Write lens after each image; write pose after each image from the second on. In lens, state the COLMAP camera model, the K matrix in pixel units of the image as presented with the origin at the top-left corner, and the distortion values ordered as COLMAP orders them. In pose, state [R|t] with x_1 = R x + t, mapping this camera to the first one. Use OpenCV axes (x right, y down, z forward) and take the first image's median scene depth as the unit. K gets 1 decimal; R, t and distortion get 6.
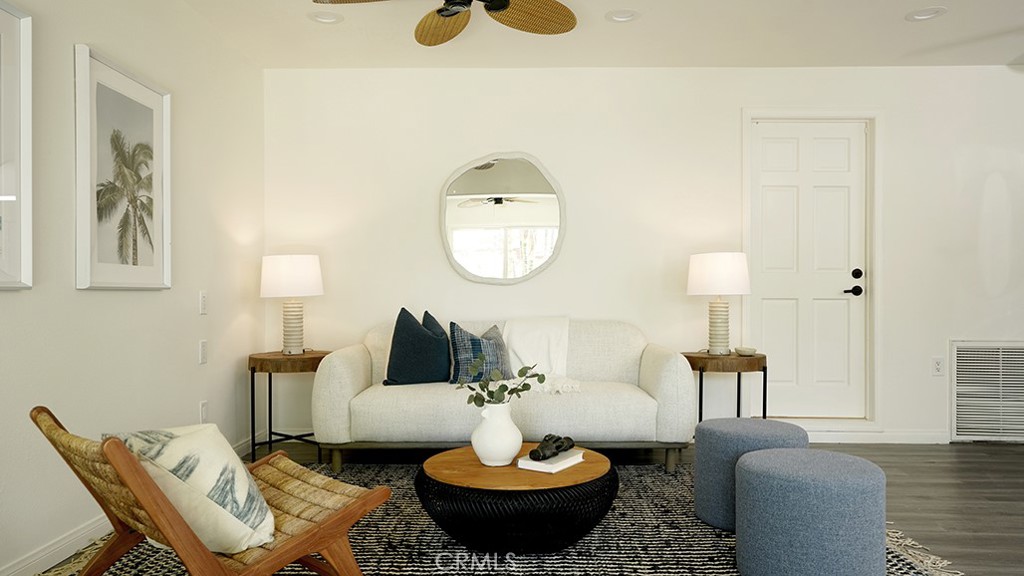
lens RADIAL K [[720.1, 0, 509.0], [0, 720.1, 288.9], [0, 0, 1]] dist [0.021887, 0.001419]
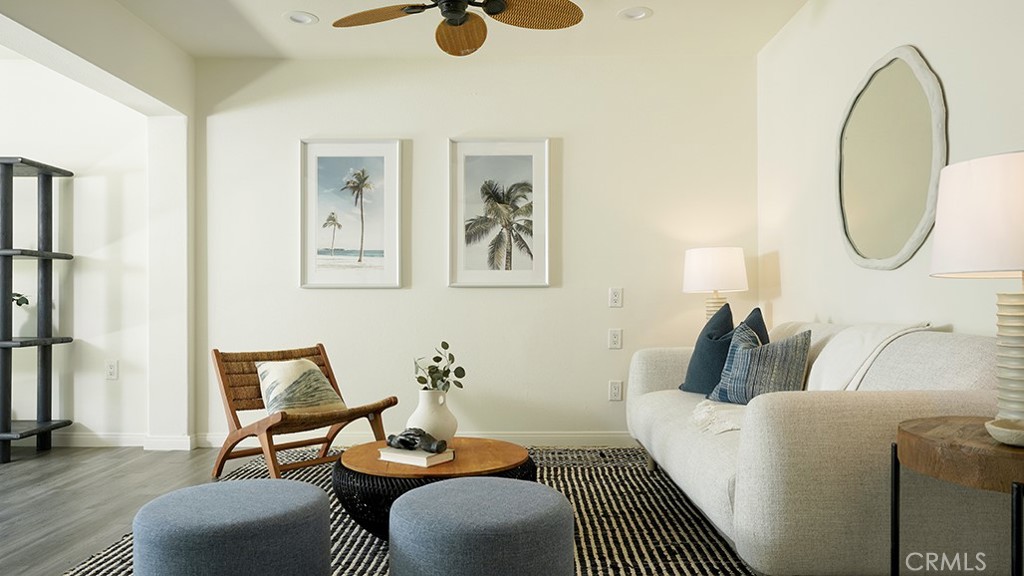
lens RADIAL K [[720.1, 0, 510.0], [0, 720.1, 298.8], [0, 0, 1]] dist [0.021887, 0.001419]
pose [[-0.002862, 0.002716, -0.999992, 0.916969], [0.008757, 0.999958, 0.002690, 0.021244], [0.999958, -0.008750, -0.002886, 1.006235]]
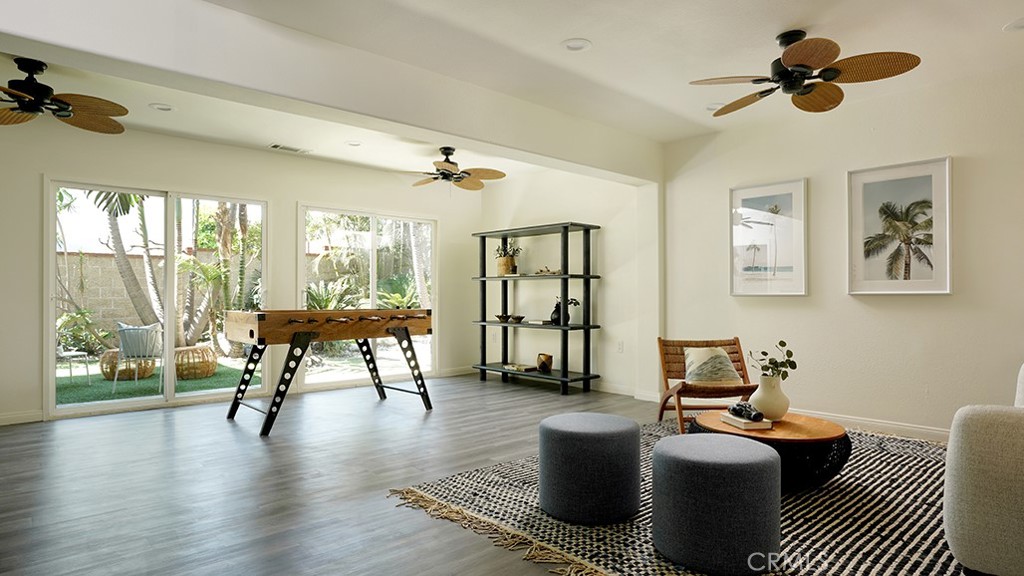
lens RADIAL K [[565.8, 0, 515.0], [0, 565.8, 291.5], [0, 0, 1]] dist [-0.024122, 0.000426]
pose [[-0.721414, -0.004735, -0.692488, 0.975882], [0.005681, 0.999903, -0.012755, 0.004391], [0.692481, -0.013136, -0.721316, 1.292689]]
